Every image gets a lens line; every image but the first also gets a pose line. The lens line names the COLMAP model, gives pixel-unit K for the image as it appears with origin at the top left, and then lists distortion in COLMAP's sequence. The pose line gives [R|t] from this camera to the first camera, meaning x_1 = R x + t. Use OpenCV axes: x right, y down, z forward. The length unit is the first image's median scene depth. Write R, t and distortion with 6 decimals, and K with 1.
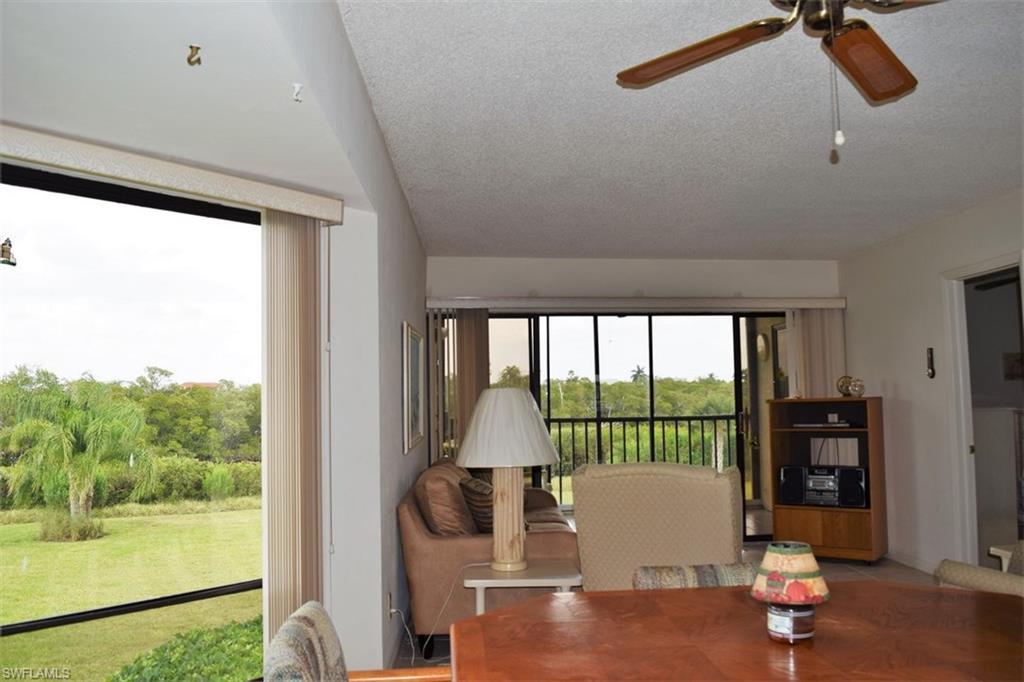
lens RADIAL K [[815.7, 0, 514.1], [0, 815.7, 329.4], [0, 0, 1]] dist [-0.083305, -0.004134]
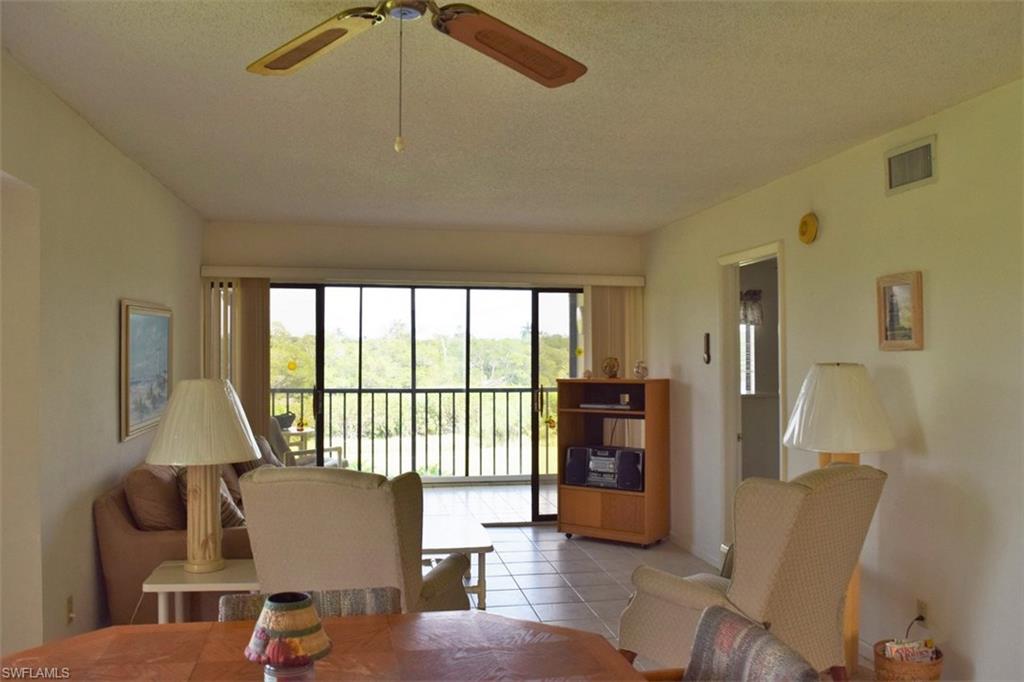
lens RADIAL K [[827.4, 0, 514.6], [0, 827.4, 336.8], [0, 0, 1]] dist [-0.072147, -0.004289]
pose [[0.990863, 0.017565, 0.133725, 0.136278], [-0.026139, 0.997694, 0.062639, -0.026925], [-0.132316, -0.065562, 0.989037, 0.019144]]
